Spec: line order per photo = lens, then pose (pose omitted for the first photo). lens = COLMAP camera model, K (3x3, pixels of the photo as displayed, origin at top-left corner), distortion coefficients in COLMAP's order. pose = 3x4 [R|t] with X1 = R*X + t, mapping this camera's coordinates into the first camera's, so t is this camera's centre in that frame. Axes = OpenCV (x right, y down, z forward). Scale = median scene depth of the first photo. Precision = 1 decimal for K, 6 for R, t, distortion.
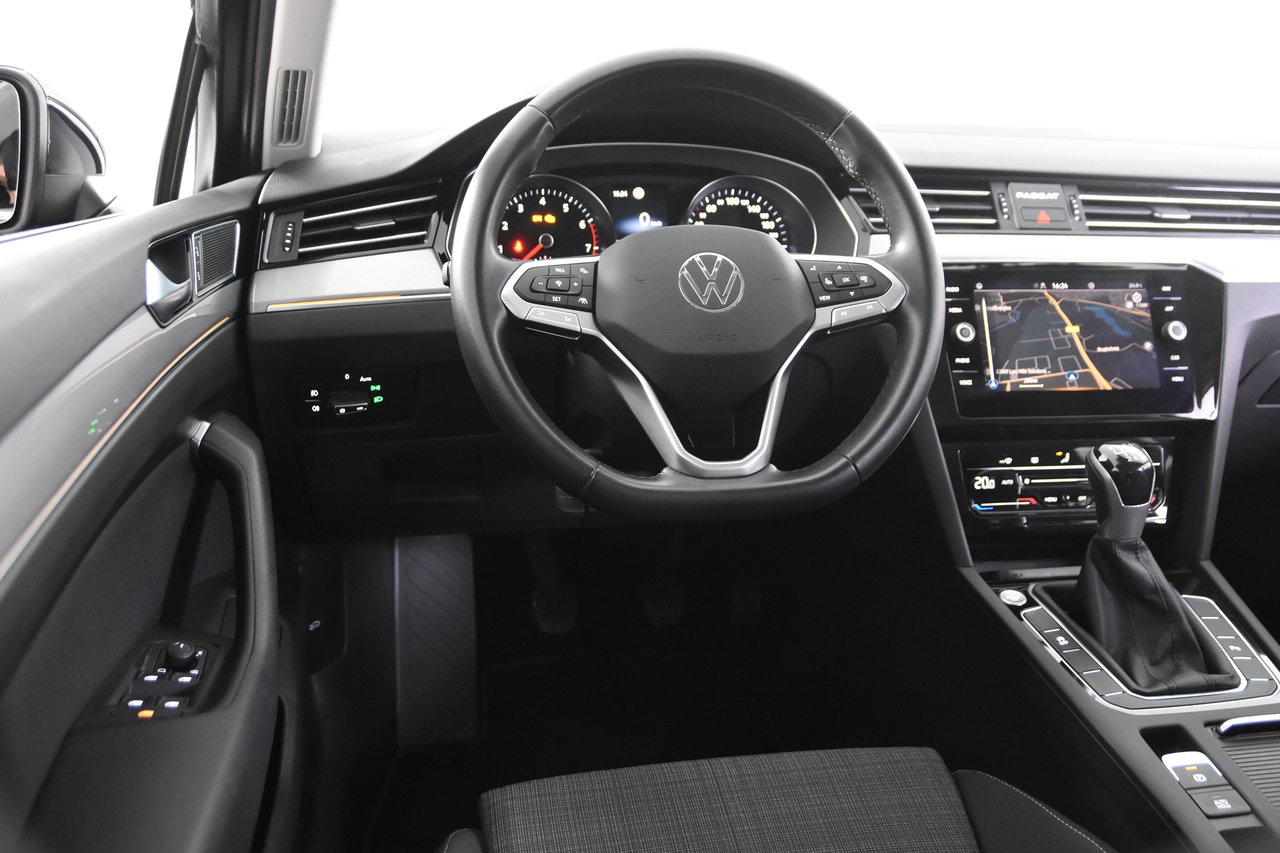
lens RADIAL K [[1185.9, 0, 648.0], [0, 1185.9, 418.8], [0, 0, 1]] dist [-0.026442, 0.000000]
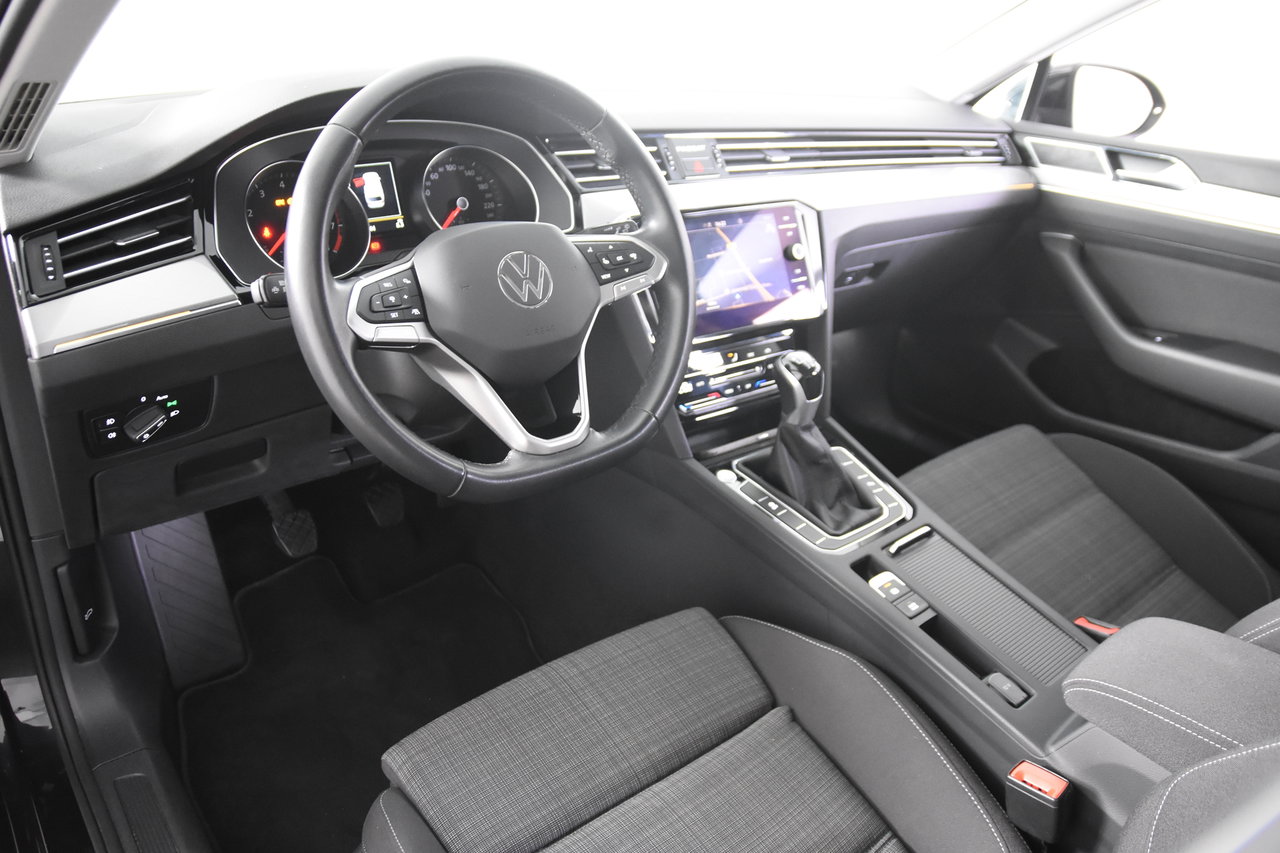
lens RADIAL K [[947.9, 0, 646.3], [0, 947.9, 414.8], [0, 0, 1]] dist [-0.111037, 0.031069]
pose [[0.877924, -0.174892, 0.445715, -0.214530], [0.087268, 0.973756, 0.210197, -0.136727], [-0.470780, -0.145640, 0.870147, 0.130721]]
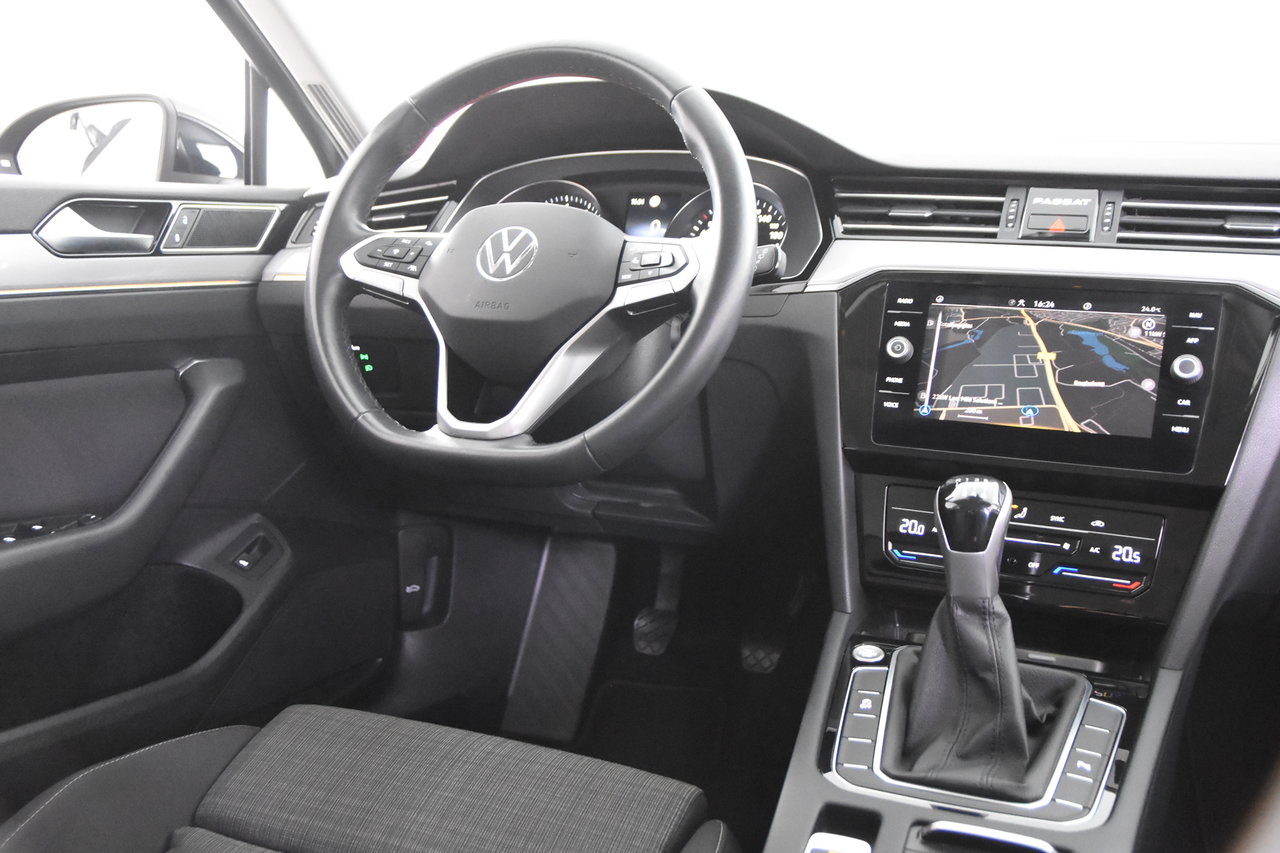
lens RADIAL K [[1197.0, 0, 636.6], [0, 1197.0, 421.2], [0, 0, 1]] dist [-0.023818, 0.000000]
pose [[0.832527, 0.094216, -0.545915, 0.590948], [-0.146004, 0.987908, -0.052161, 0.053834], [0.534399, 0.123131, 0.836215, 0.171594]]
